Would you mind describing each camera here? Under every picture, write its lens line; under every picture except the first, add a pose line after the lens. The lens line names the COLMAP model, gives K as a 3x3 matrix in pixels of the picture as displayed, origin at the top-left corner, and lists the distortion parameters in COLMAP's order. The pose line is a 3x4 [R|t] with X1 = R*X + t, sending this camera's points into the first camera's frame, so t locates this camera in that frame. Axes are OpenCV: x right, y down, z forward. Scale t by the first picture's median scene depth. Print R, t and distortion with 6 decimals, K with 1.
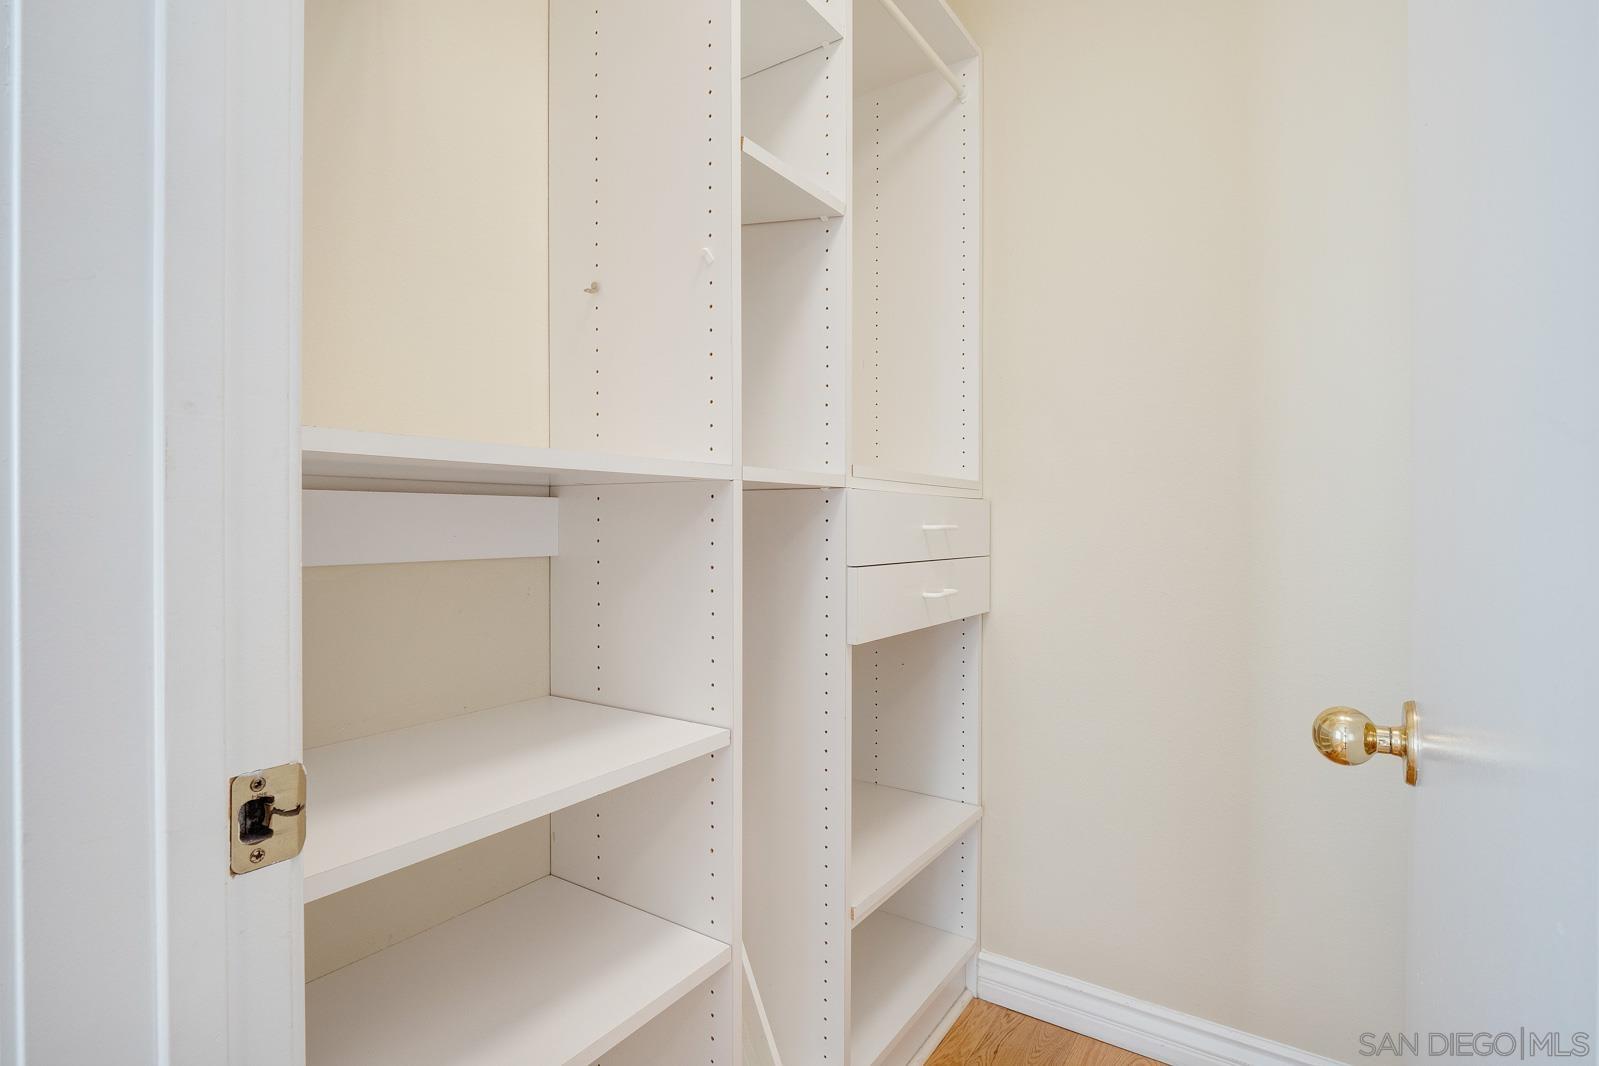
lens RADIAL K [[783.7, 0, 799.9], [0, 783.7, 529.6], [0, 0, 1]] dist [-0.011062, -0.001449]
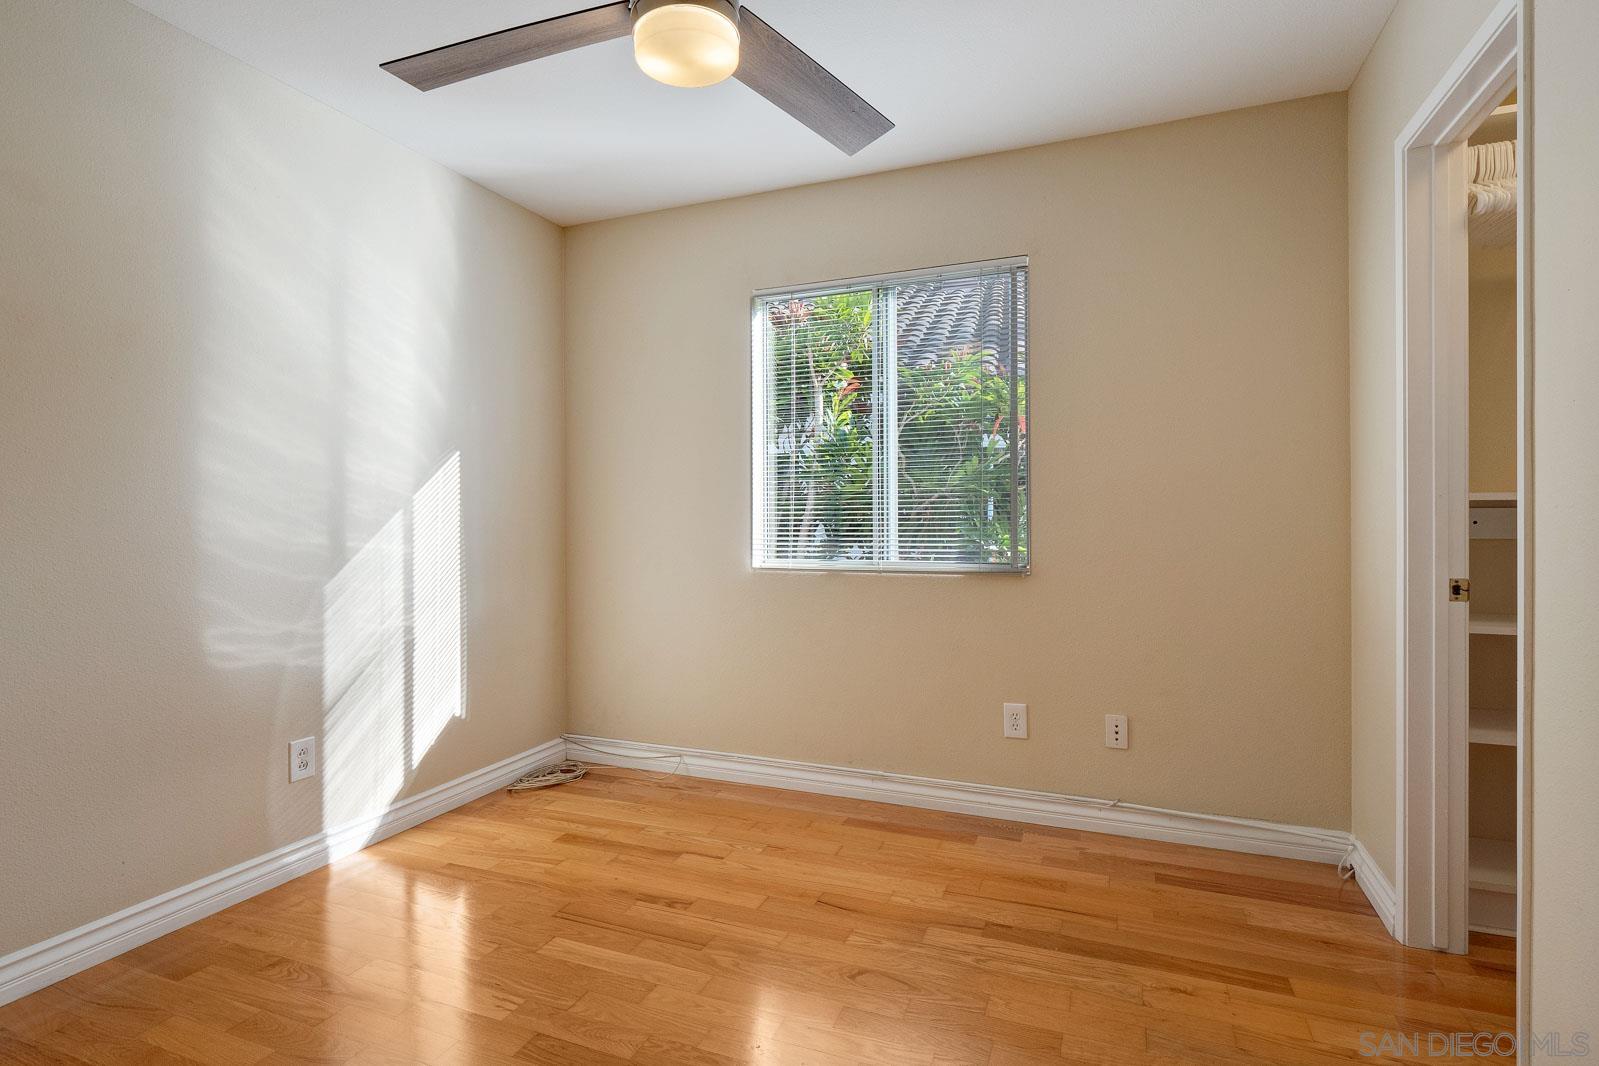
lens RADIAL K [[783.7, 0, 800.8], [0, 783.7, 526.9], [0, 0, 1]] dist [-0.011062, -0.001449]
pose [[0.205821, 0.001834, -0.978588, 2.554990], [-0.000875, 0.999998, 0.001690, 0.041031], [0.978589, 0.000509, 0.205823, -3.170597]]
